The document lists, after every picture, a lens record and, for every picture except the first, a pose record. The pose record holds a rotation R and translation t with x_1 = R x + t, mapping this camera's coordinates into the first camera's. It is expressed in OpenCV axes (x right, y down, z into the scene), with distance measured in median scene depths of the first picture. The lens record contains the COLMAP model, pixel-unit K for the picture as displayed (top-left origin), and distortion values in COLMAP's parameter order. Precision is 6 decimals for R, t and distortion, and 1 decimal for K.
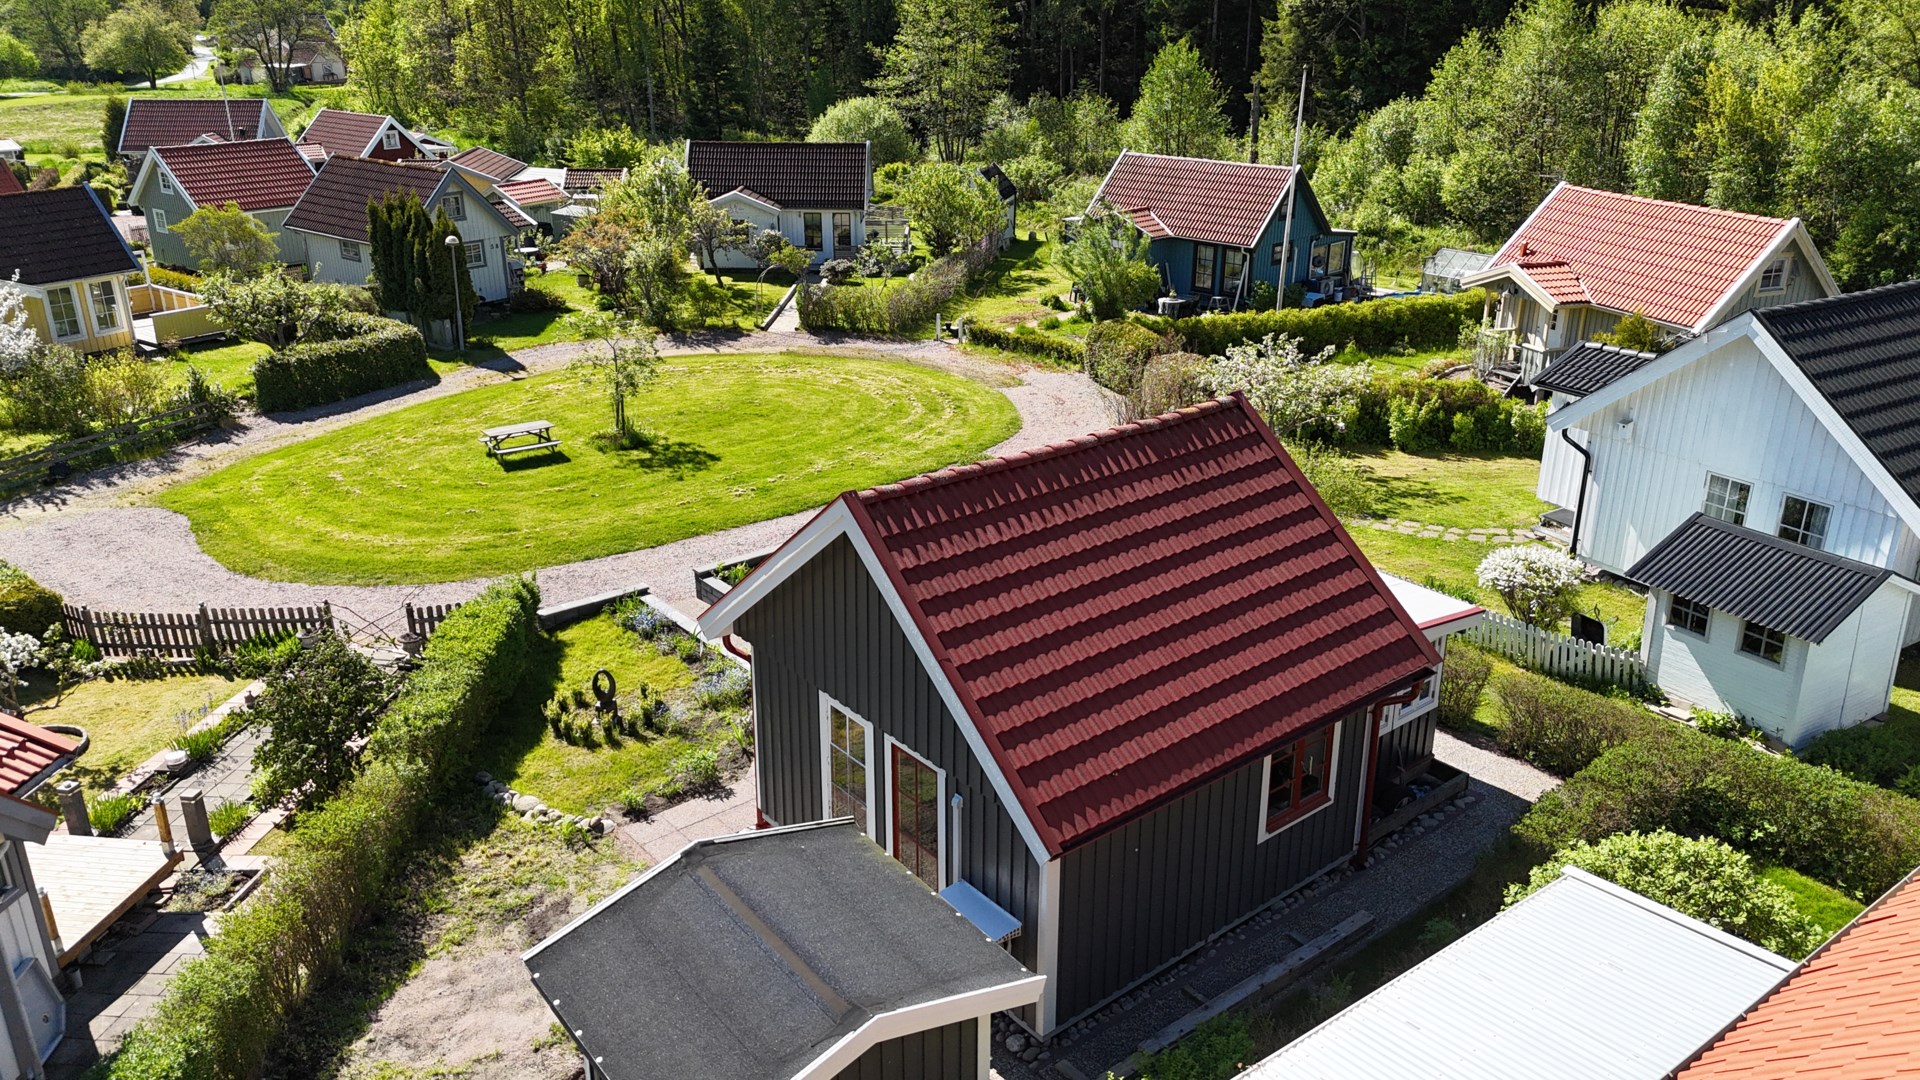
lens RADIAL K [[1416.0, 0, 965.5], [0, 1416.0, 533.9], [0, 0, 1]] dist [0.068165, -0.054375]
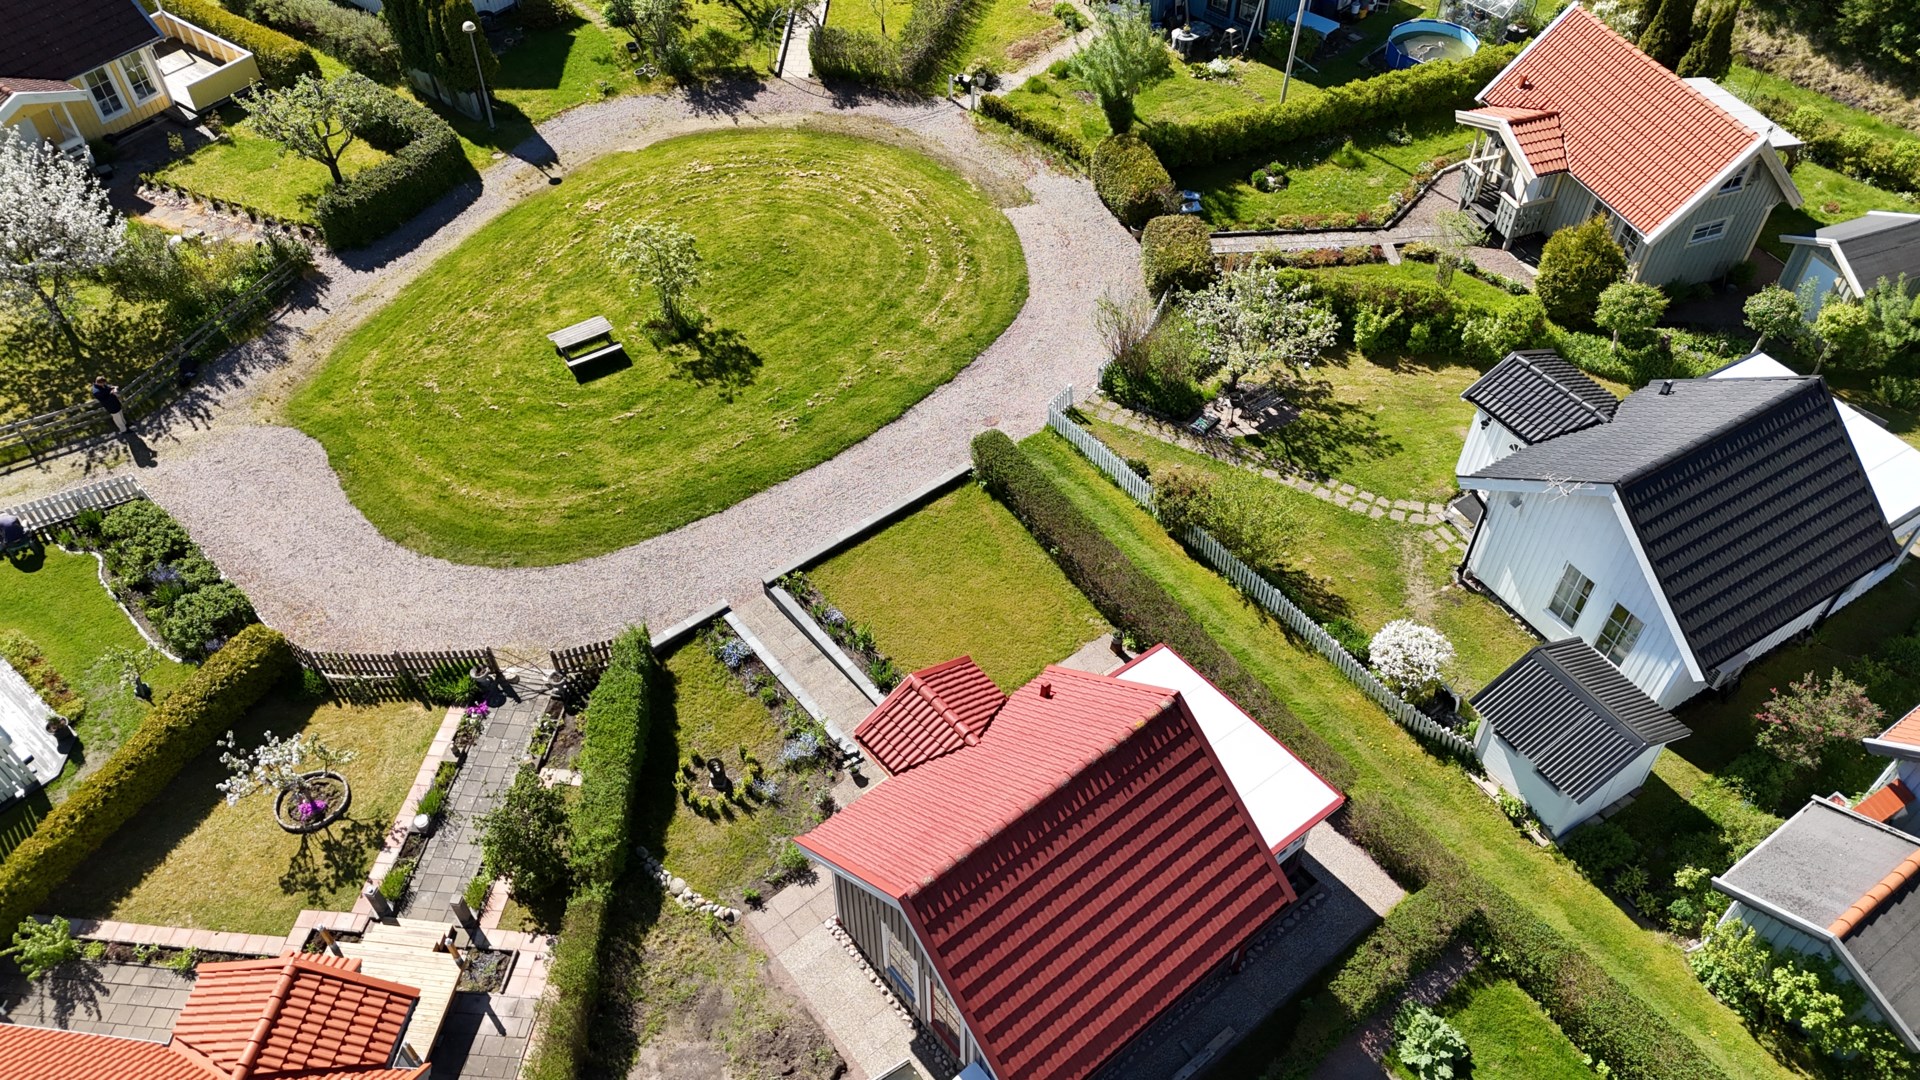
lens RADIAL K [[1416.0, 0, 965.5], [0, 1416.0, 536.7], [0, 0, 1]] dist [0.068165, -0.054375]
pose [[0.999980, 0.004632, -0.004192, -0.004901], [-0.002294, 0.896435, 0.443169, -0.504589], [0.005811, -0.443151, 0.896428, -0.096823]]
